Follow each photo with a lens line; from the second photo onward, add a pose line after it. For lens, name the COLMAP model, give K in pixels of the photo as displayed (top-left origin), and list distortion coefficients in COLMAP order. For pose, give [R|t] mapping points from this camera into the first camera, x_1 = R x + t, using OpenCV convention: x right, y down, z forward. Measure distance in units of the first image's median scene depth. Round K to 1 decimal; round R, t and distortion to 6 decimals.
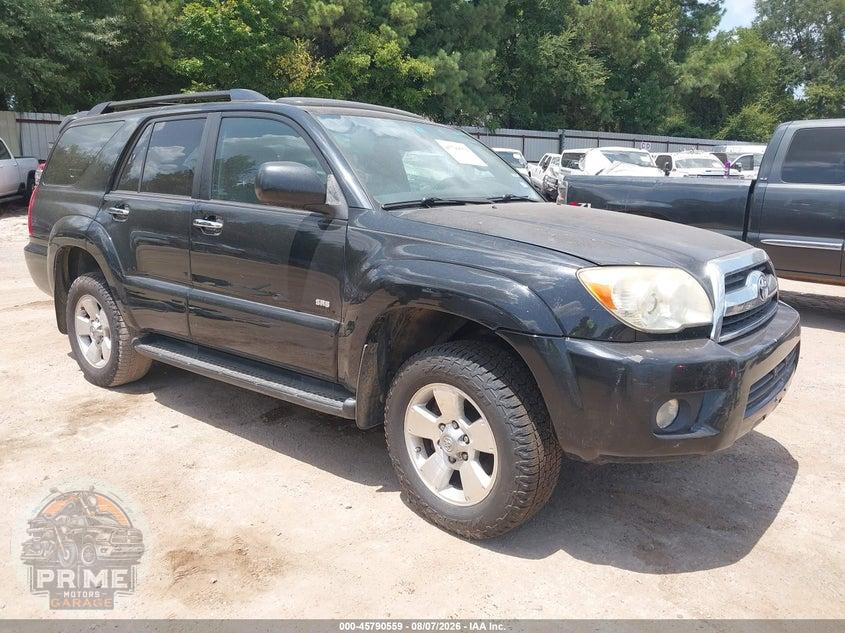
lens RADIAL K [[667.4, 0, 437.1], [0, 667.4, 332.3], [0, 0, 1]] dist [-0.000412, -0.000684]
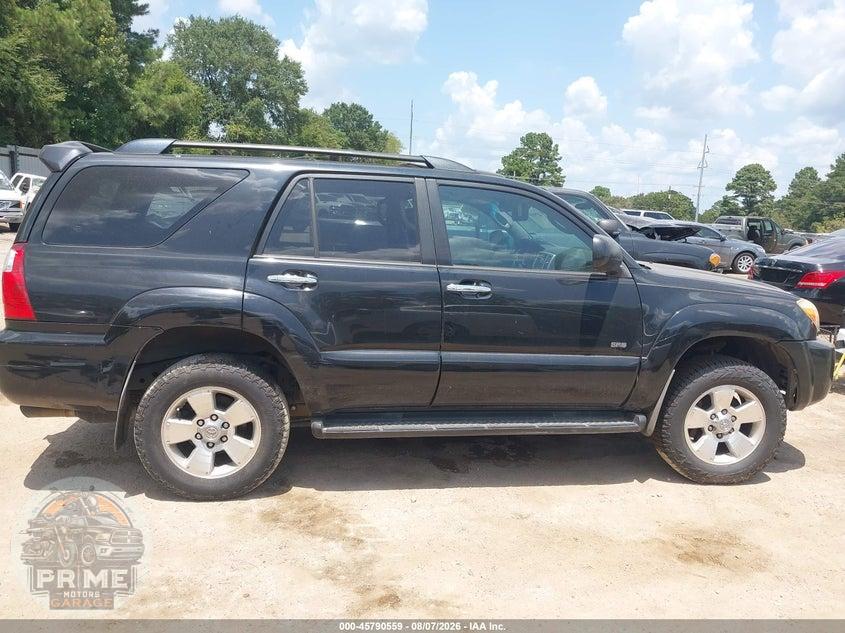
lens RADIAL K [[679.3, 0, 422.5], [0, 679.3, 316.5], [0, 0, 1]] dist [0.007211, -0.000659]
pose [[0.665220, -0.096978, 0.740323, -0.142619], [0.138851, 0.990301, 0.004958, -0.016179], [-0.733623, 0.099496, 0.672233, 0.041852]]
